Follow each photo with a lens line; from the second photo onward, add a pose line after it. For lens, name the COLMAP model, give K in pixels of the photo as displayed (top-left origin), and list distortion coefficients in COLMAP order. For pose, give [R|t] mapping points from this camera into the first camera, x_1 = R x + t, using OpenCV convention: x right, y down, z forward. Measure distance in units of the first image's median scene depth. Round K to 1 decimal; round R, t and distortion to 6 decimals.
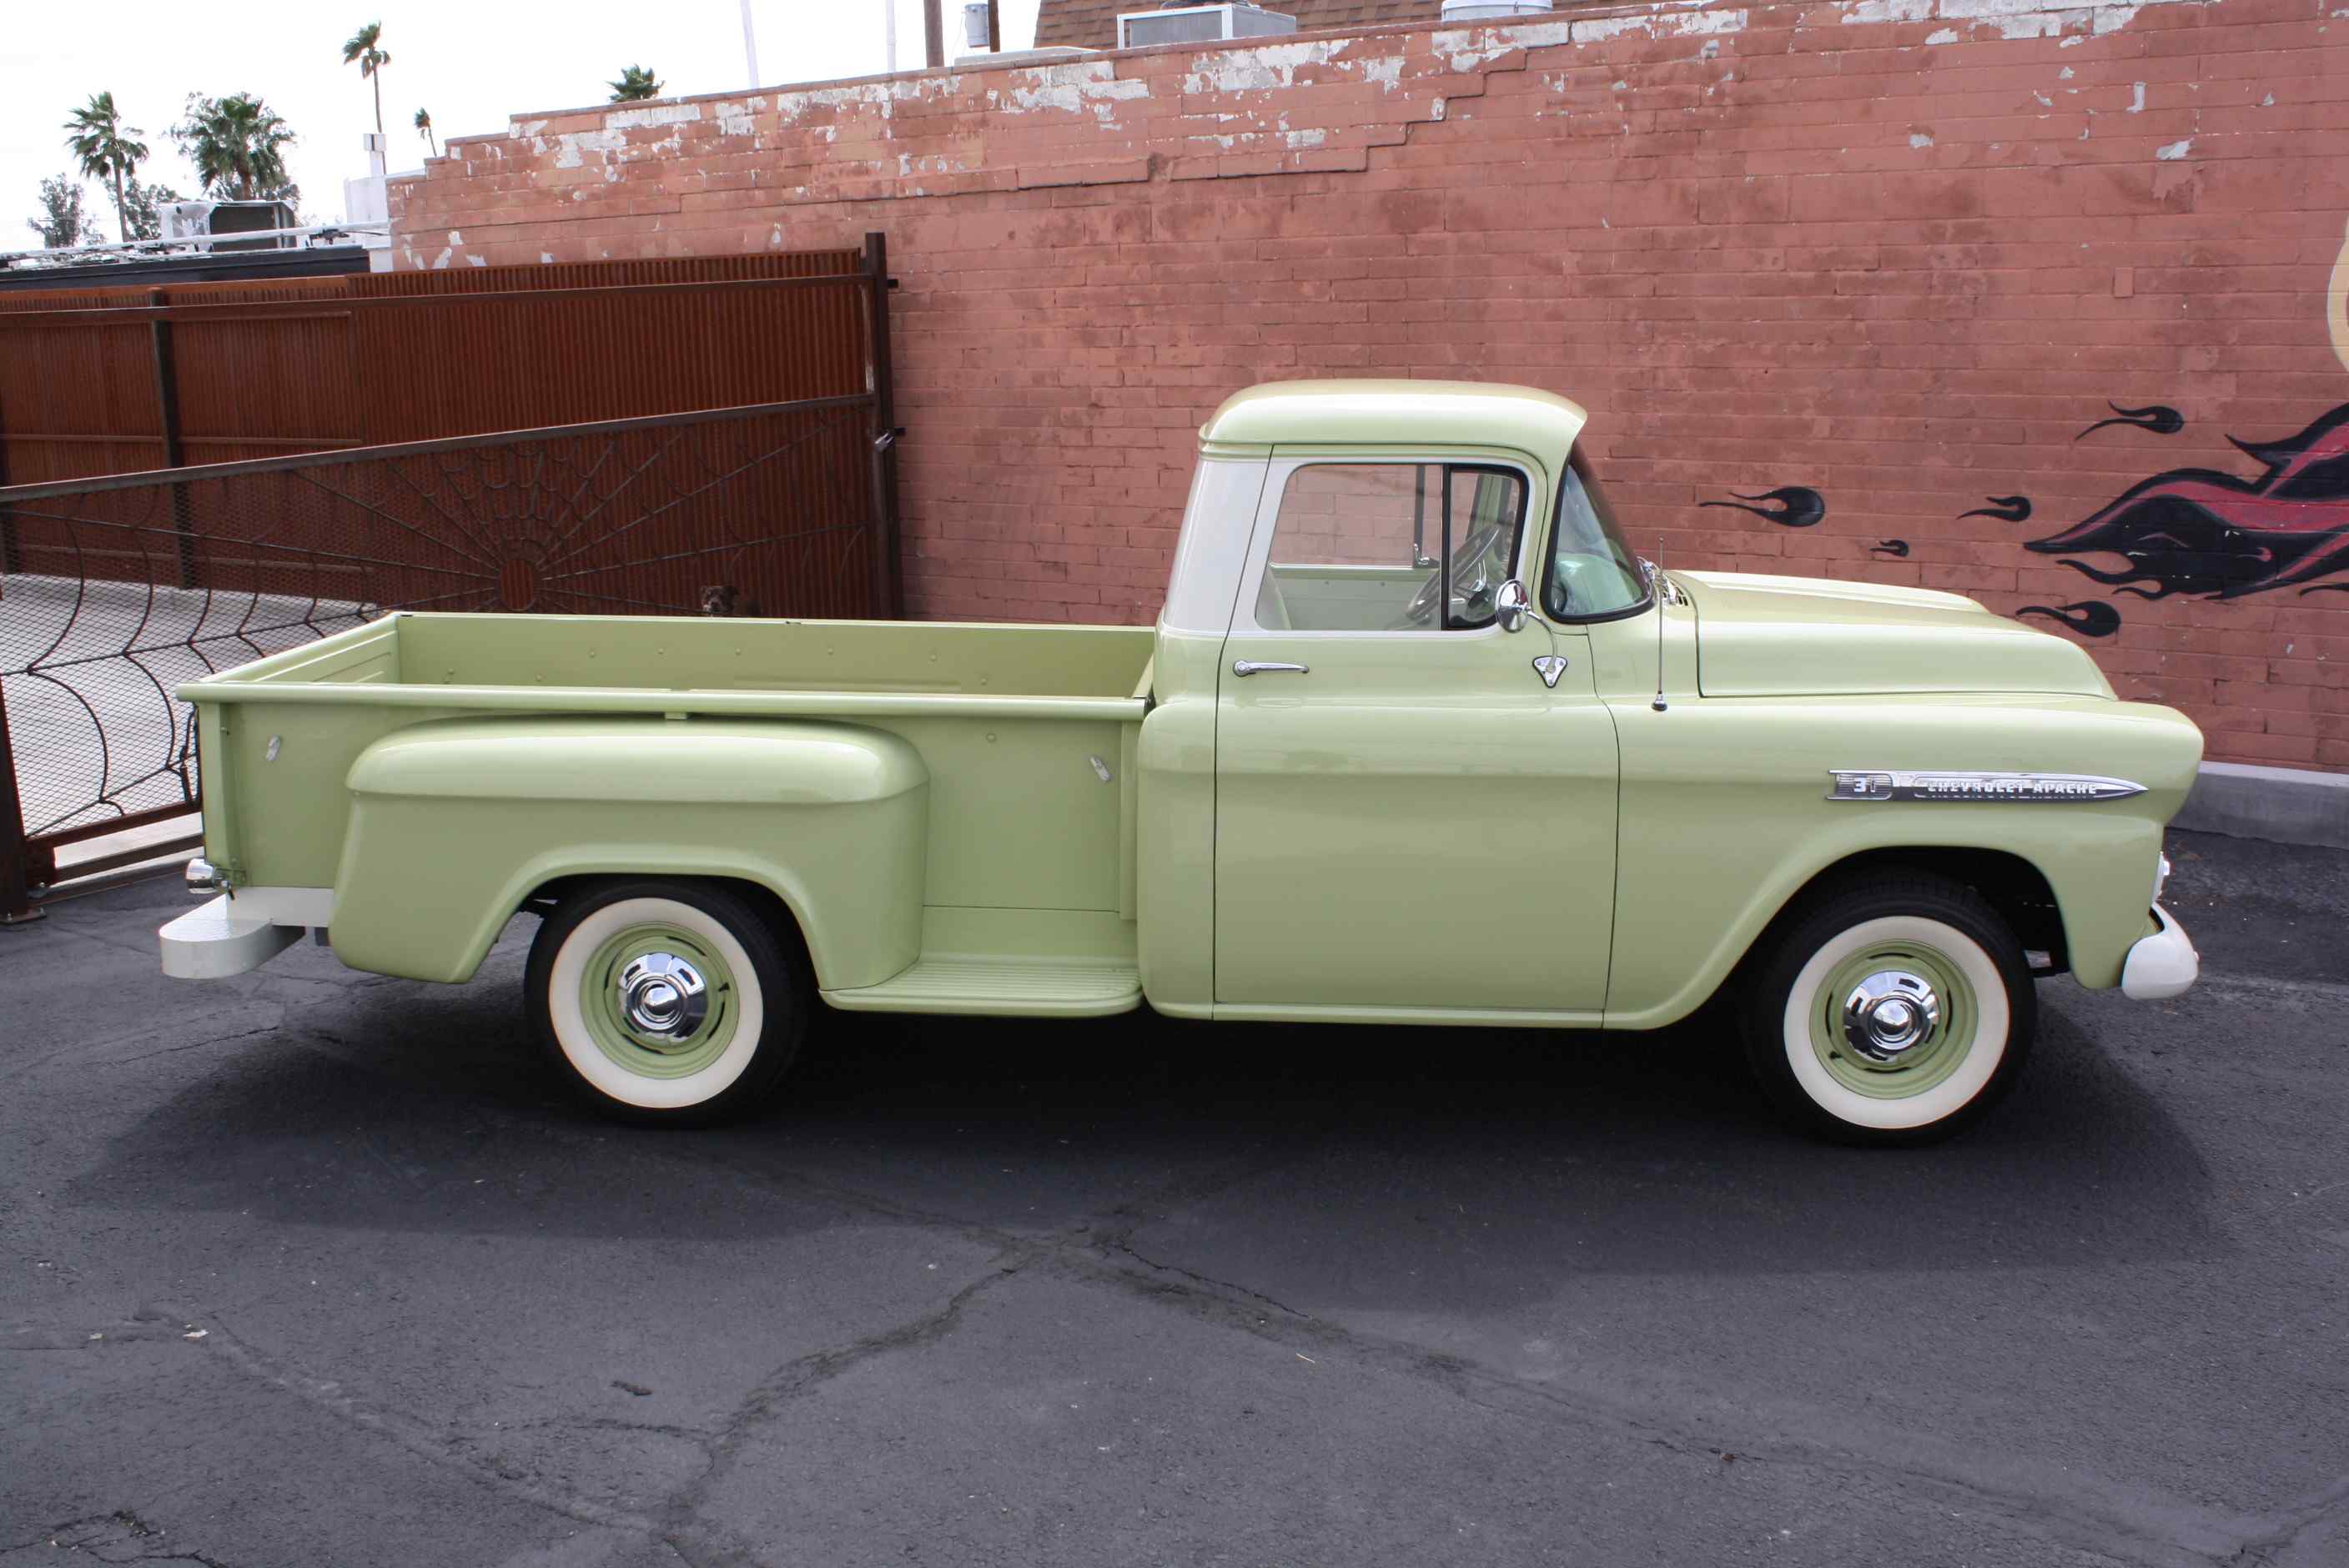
lens RADIAL K [[2245.8, 0, 1233.8], [0, 2245.8, 742.8], [0, 0, 1]] dist [-0.088812, 0.000000]
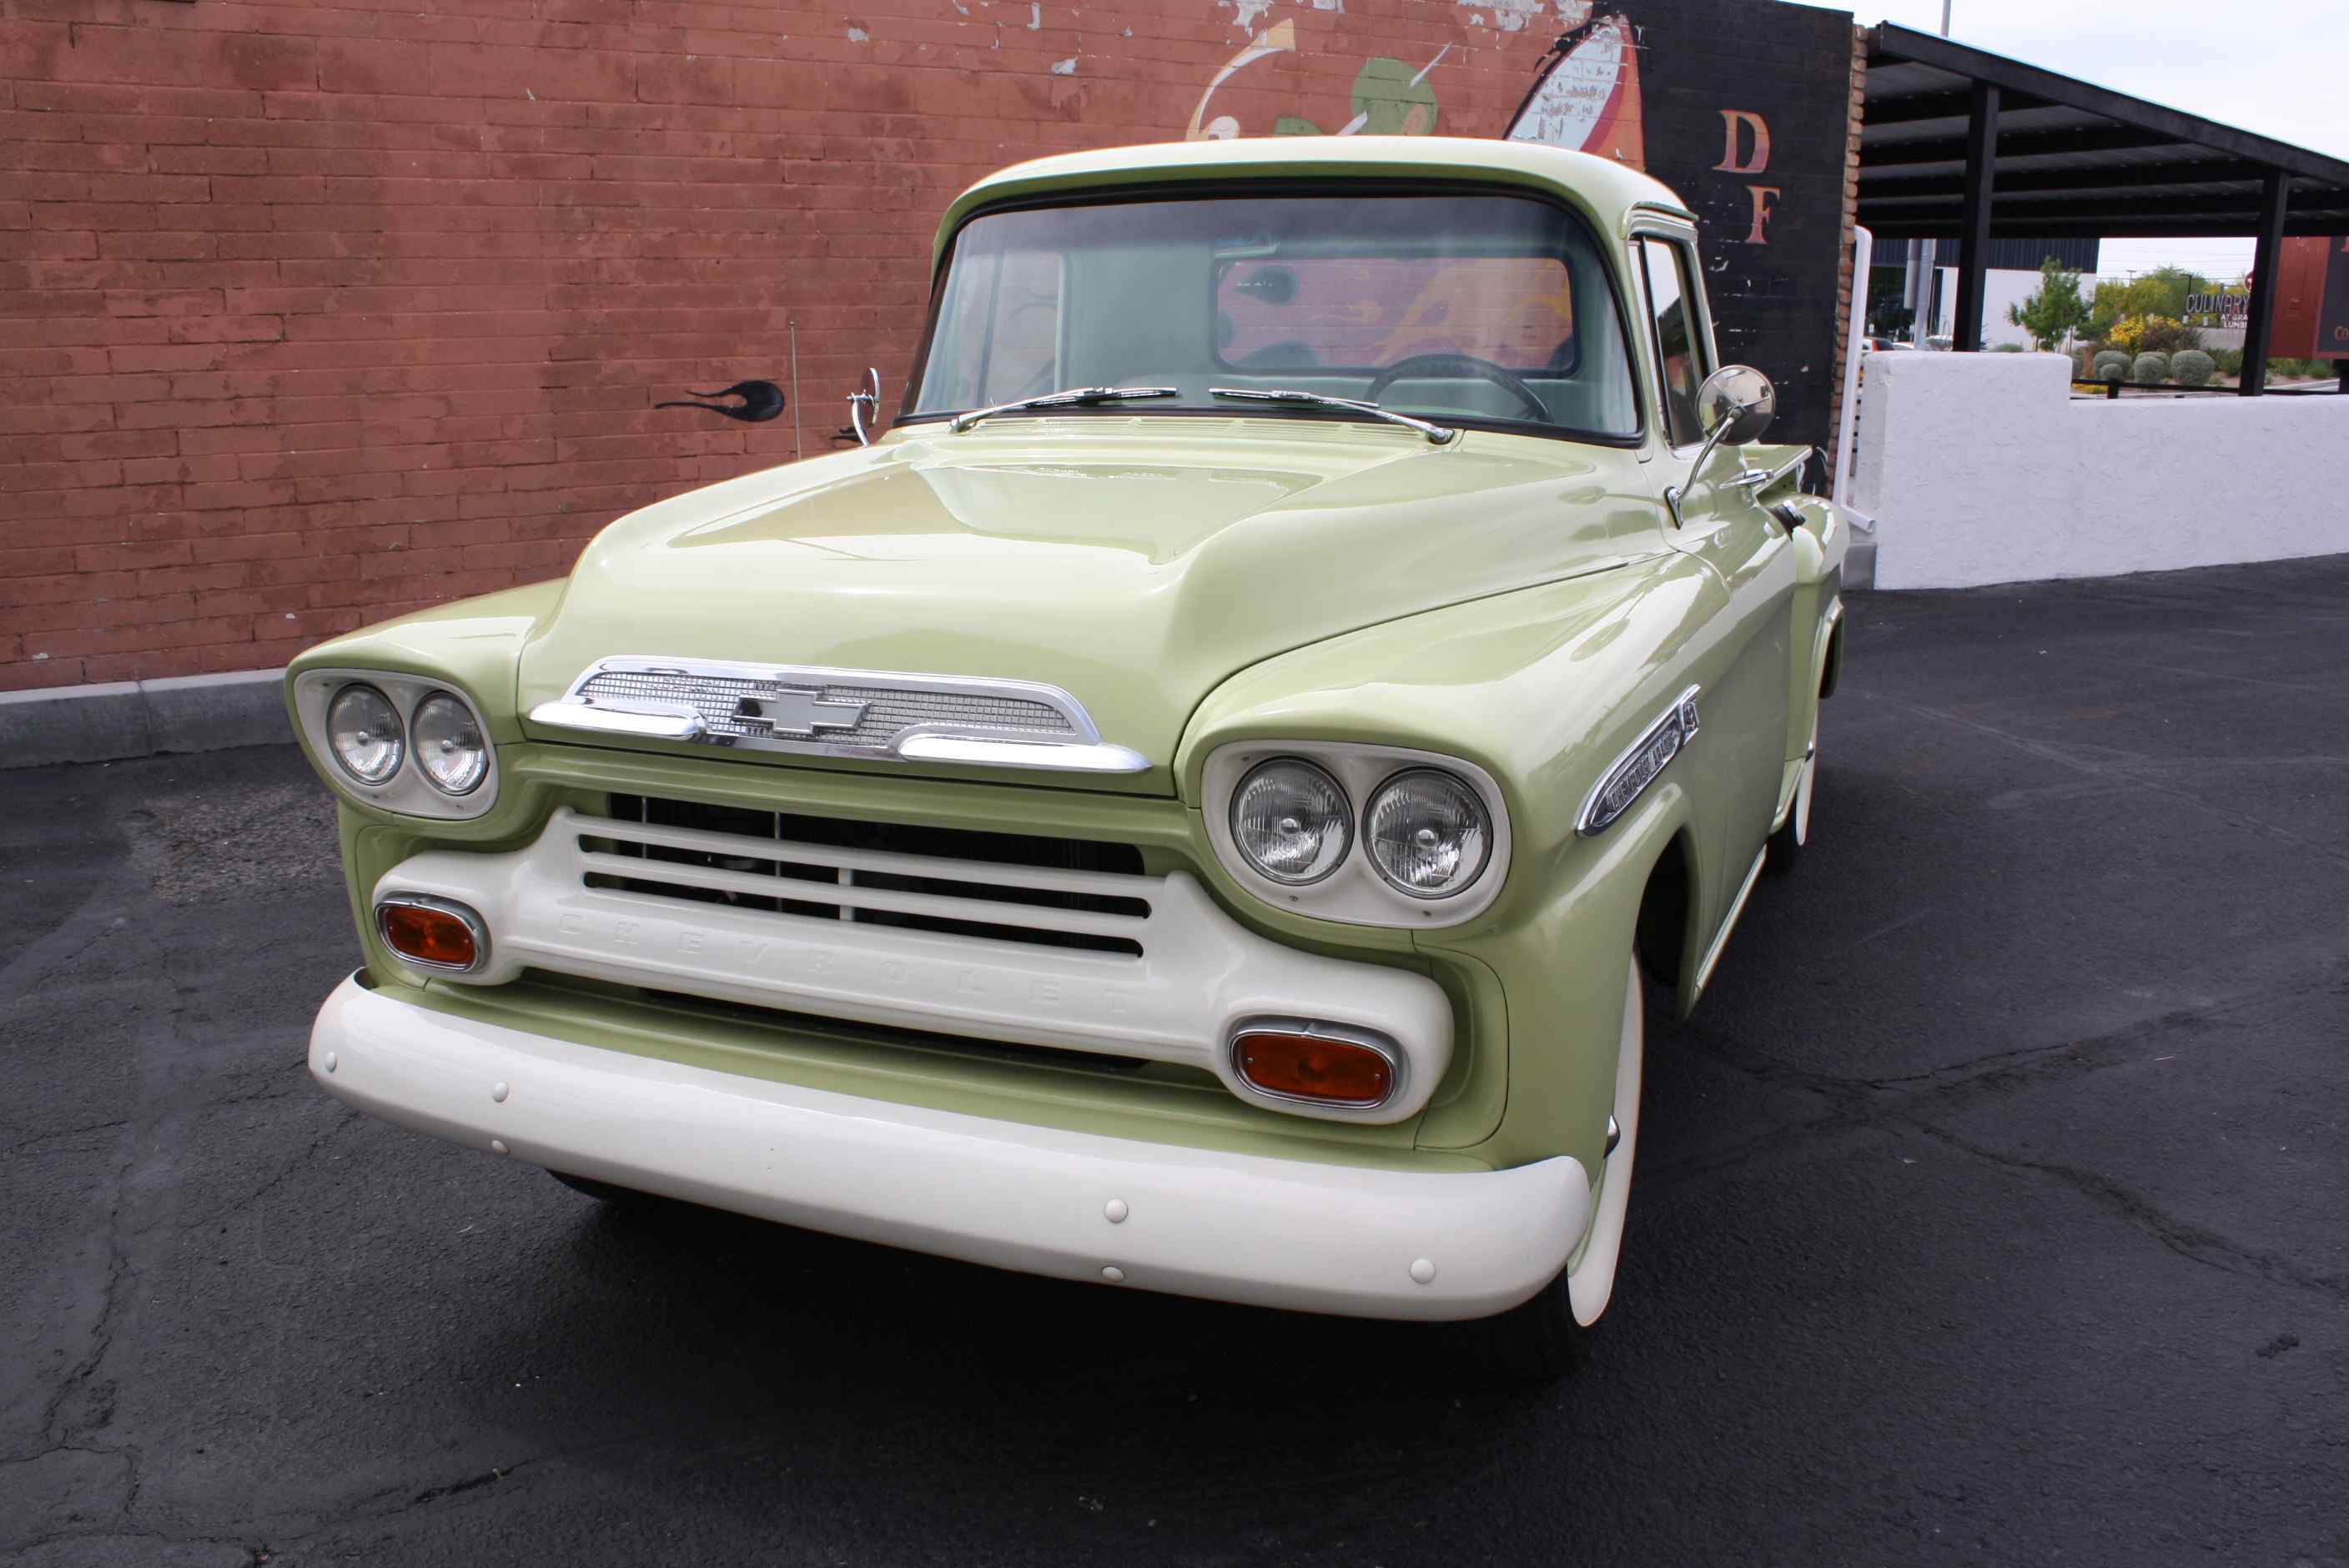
lens RADIAL K [[1961.3, 0, 1176.7], [0, 1961.3, 793.5], [0, 0, 1]] dist [-0.167640, 0.142422]
pose [[0.450026, -0.195502, 0.871353, -0.435736], [0.162311, 0.977397, 0.135466, -0.022585], [-0.878141, 0.080467, 0.471586, 0.450586]]
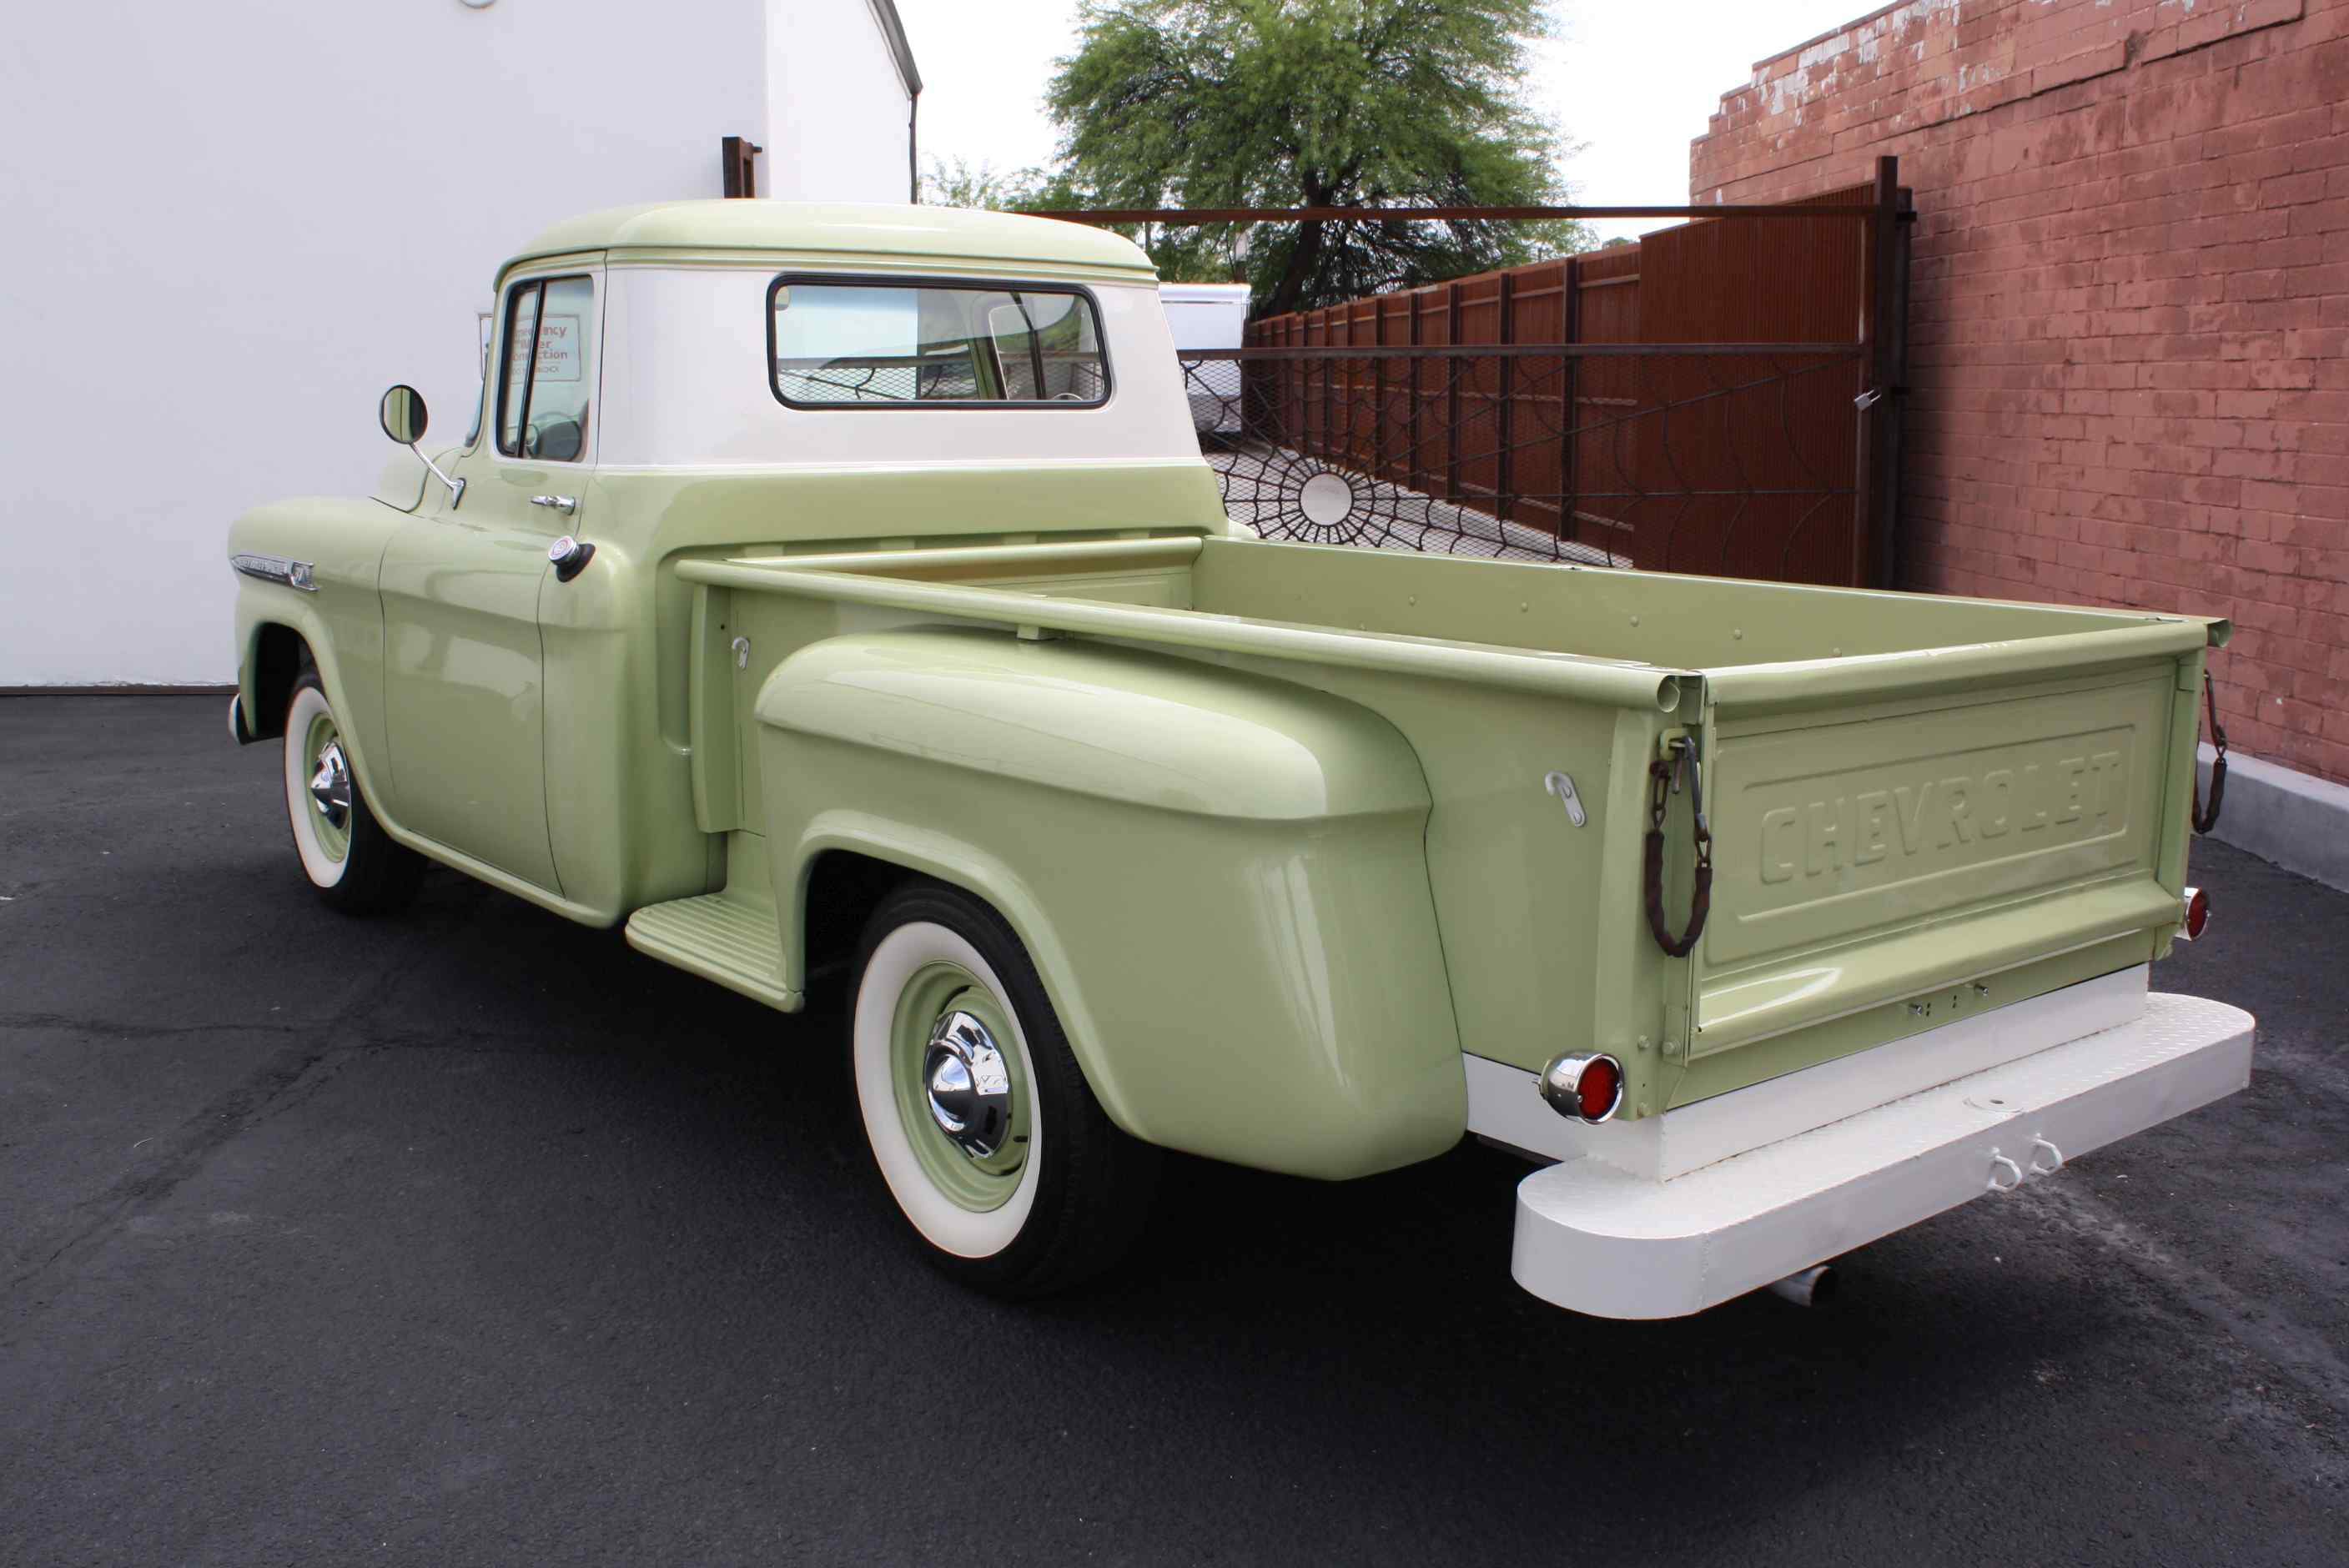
lens RADIAL K [[2179.0, 0, 1226.4], [0, 2179.0, 855.0], [0, 0, 1]] dist [-0.086019, 0.000000]
pose [[0.590877, 0.188652, -0.784395, 0.463831], [-0.168378, 0.979701, 0.108788, -0.012832], [0.788995, 0.067795, 0.610647, 0.367668]]
